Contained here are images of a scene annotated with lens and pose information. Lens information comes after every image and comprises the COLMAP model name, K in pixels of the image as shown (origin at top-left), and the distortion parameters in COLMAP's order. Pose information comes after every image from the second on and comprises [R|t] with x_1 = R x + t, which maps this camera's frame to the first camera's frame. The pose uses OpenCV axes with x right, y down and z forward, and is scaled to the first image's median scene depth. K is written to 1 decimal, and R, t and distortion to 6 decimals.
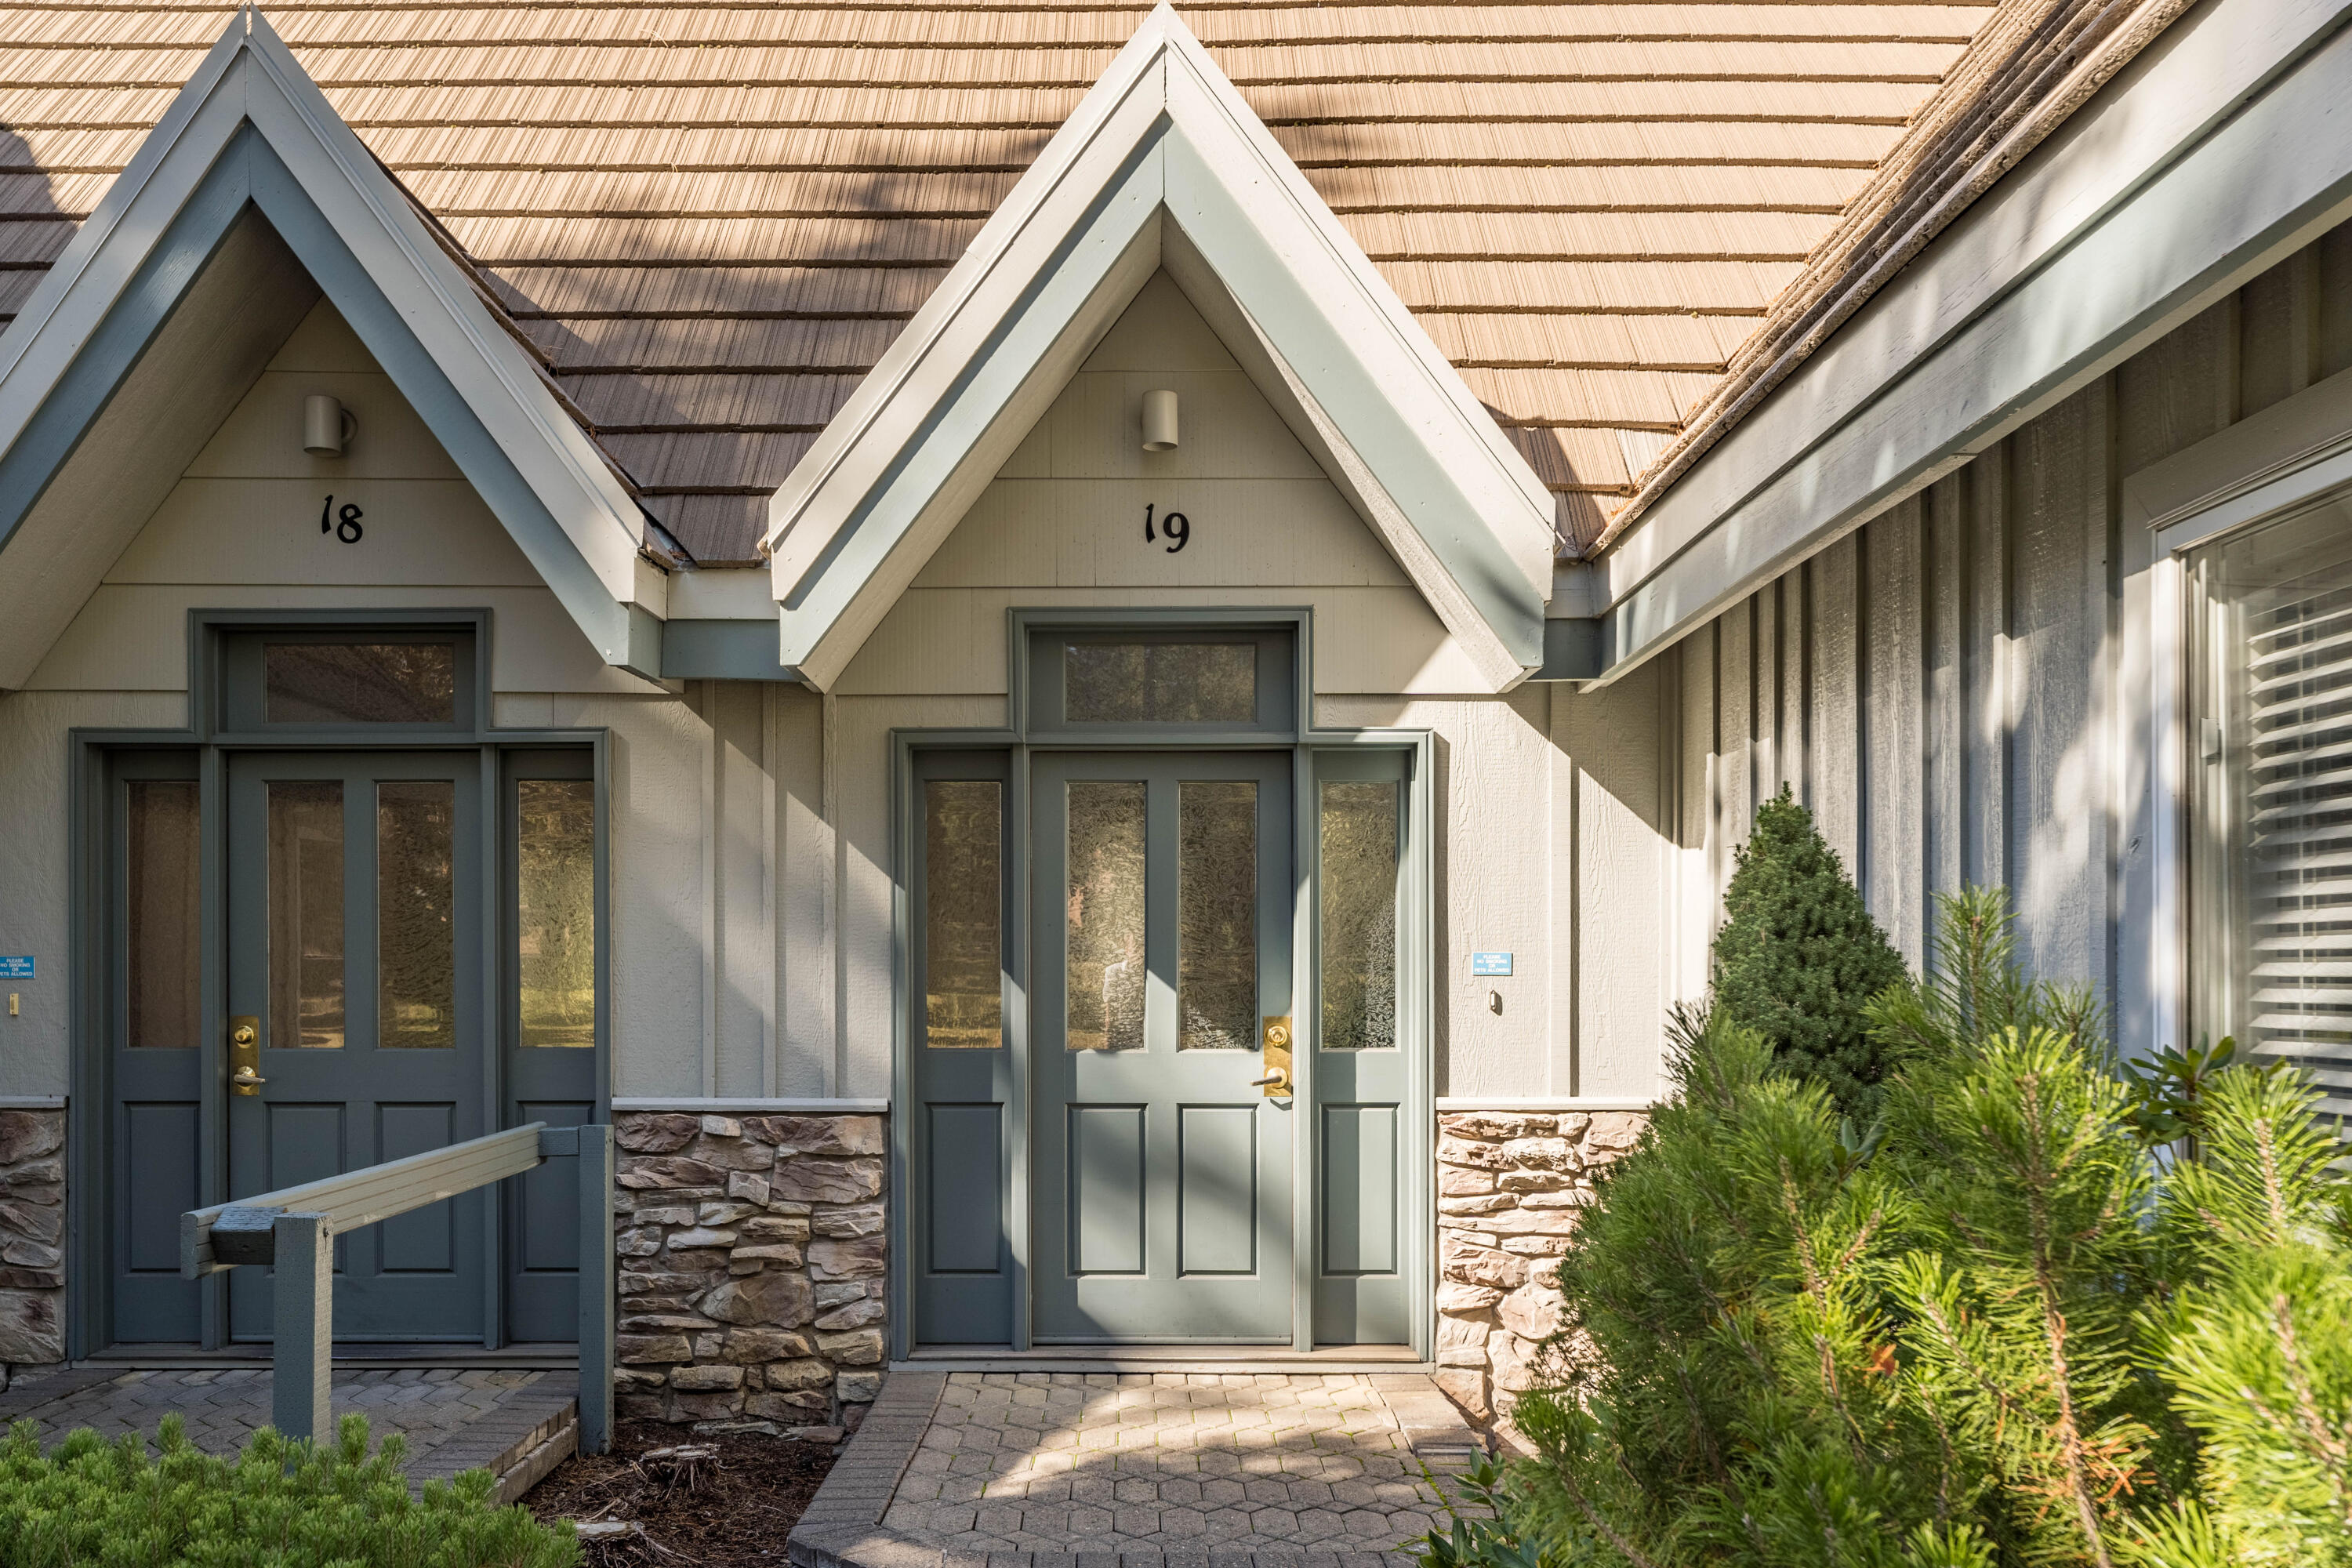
lens RADIAL K [[1912.9, 0, 1194.8], [0, 1912.9, 996.3], [0, 0, 1]] dist [-0.026215, 0.008682]
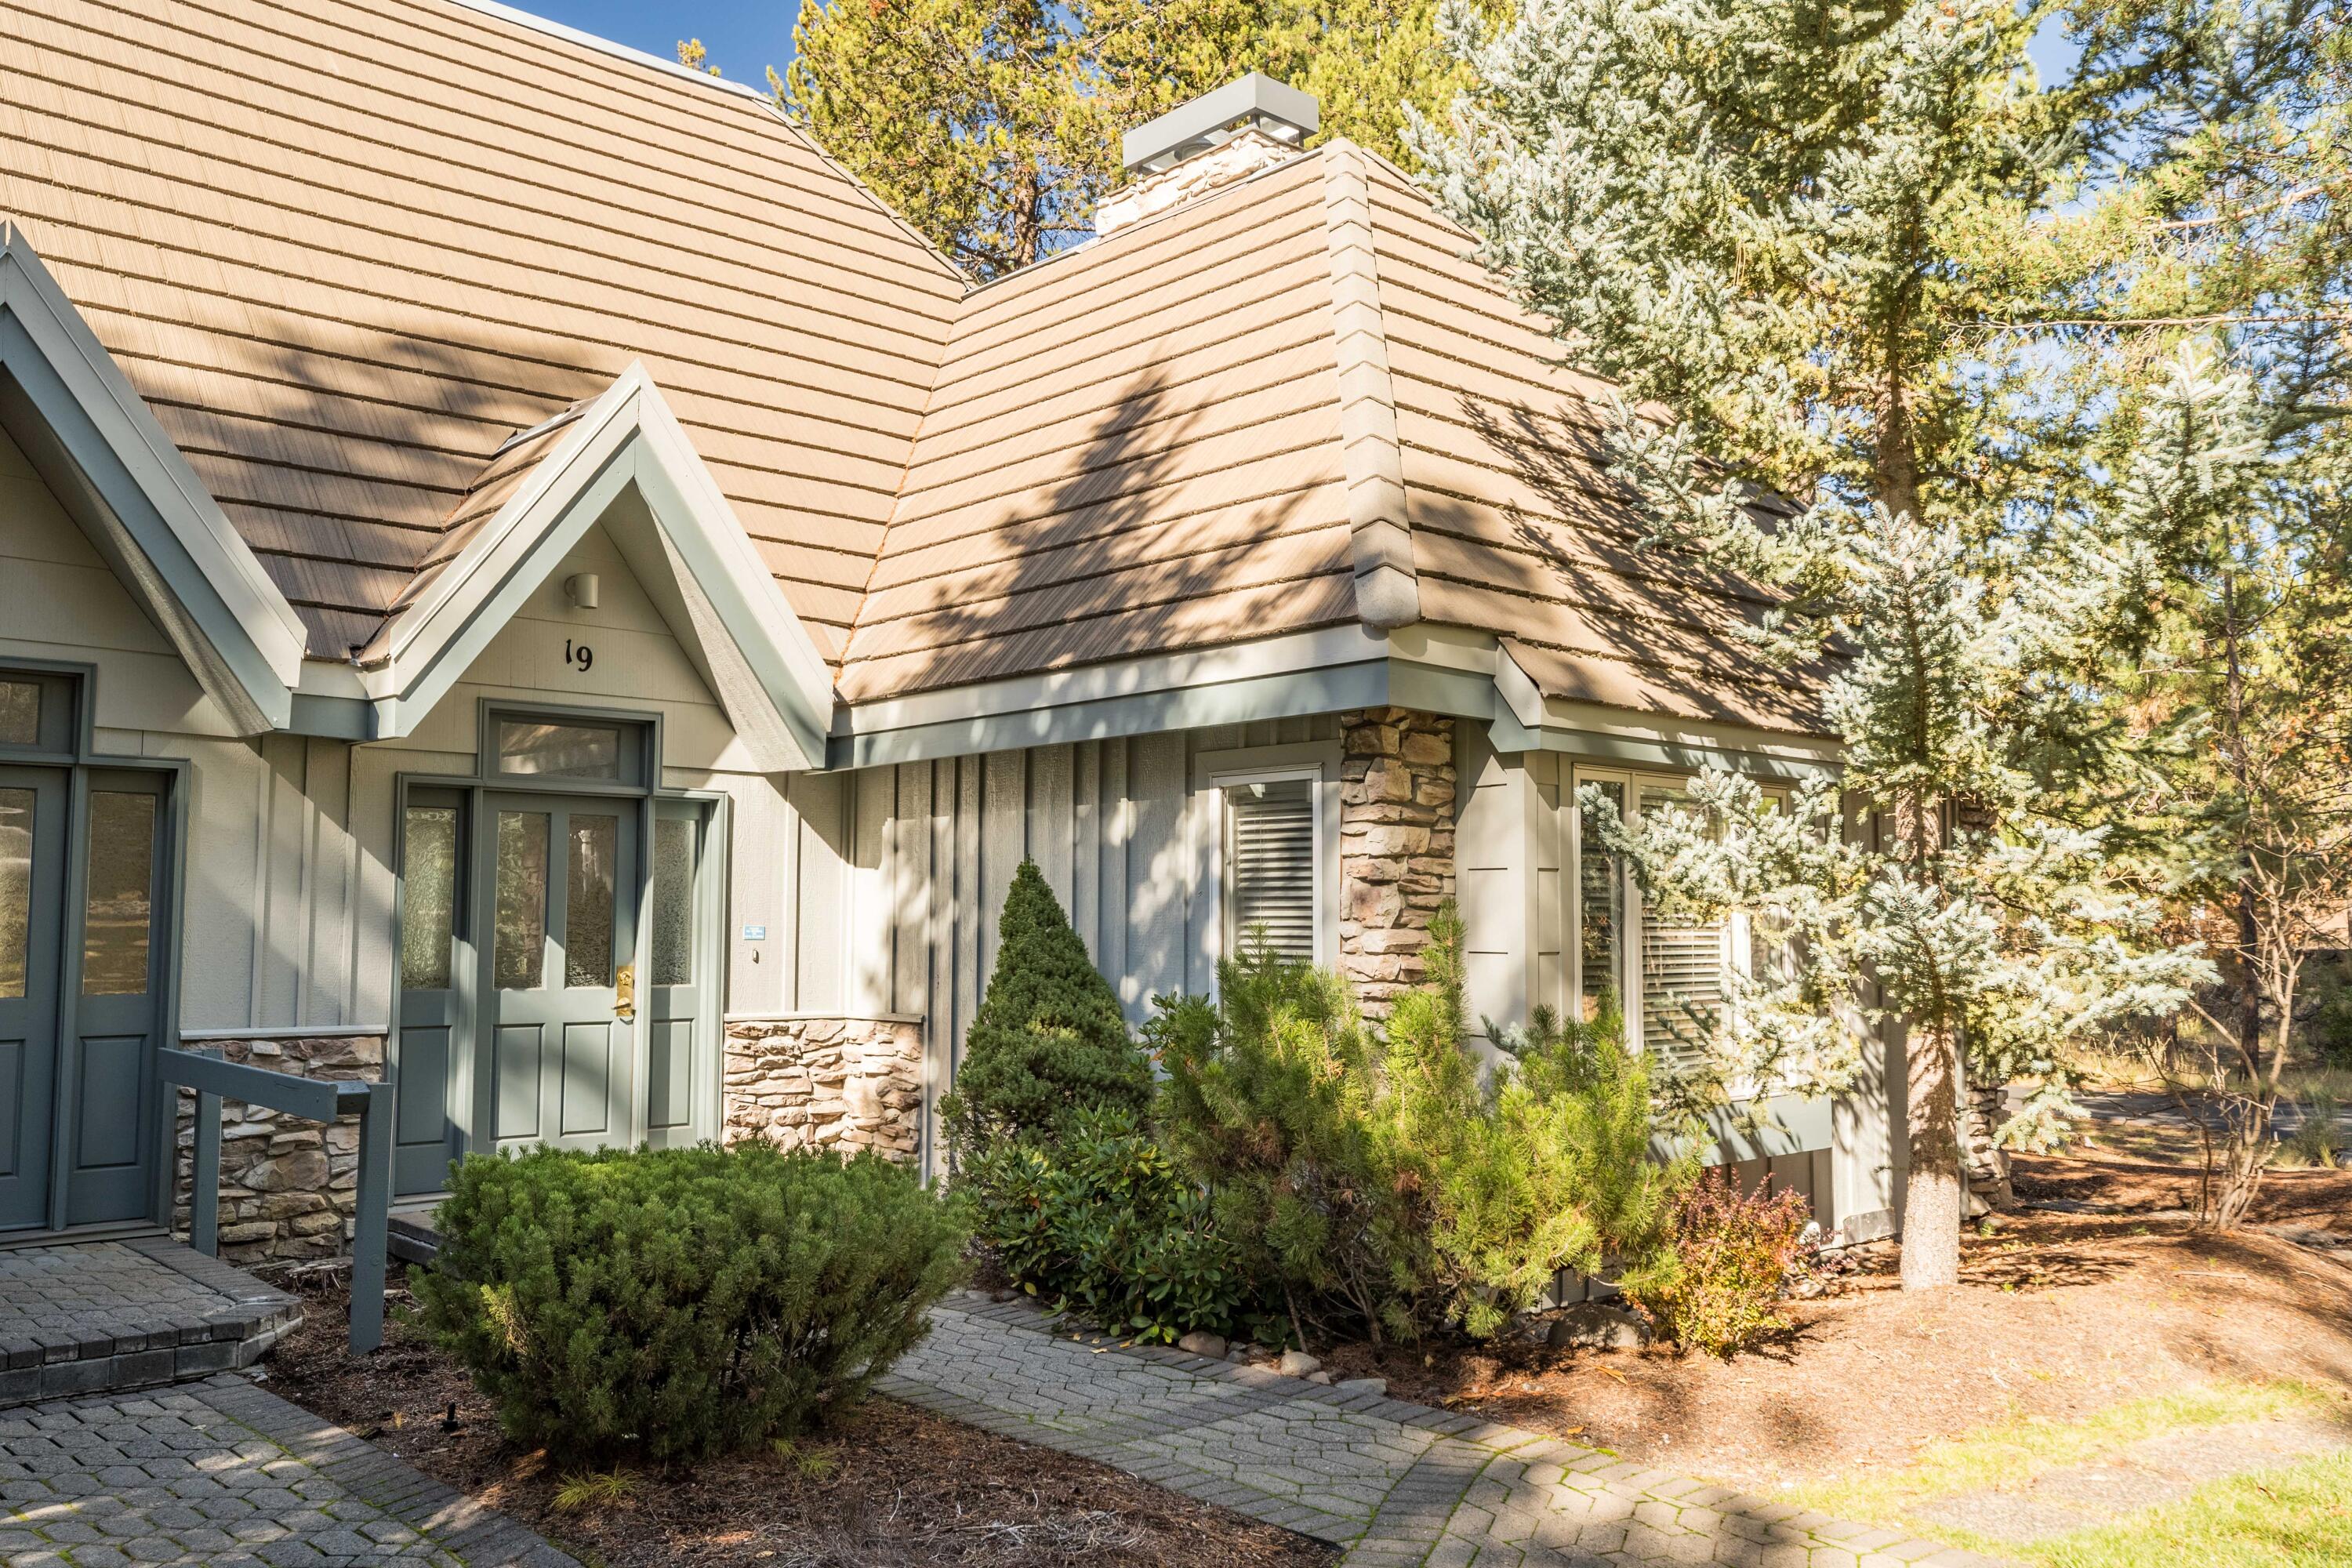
lens RADIAL K [[1882.8, 0, 1174.5], [0, 1882.8, 782.9], [0, 0, 1]] dist [0.006134, 0.005657]
pose [[0.741184, 0.055376, 0.669014, -0.687898], [-0.001068, 0.996688, -0.081315, -0.014086], [-0.671301, 0.059555, 0.738789, -0.477992]]
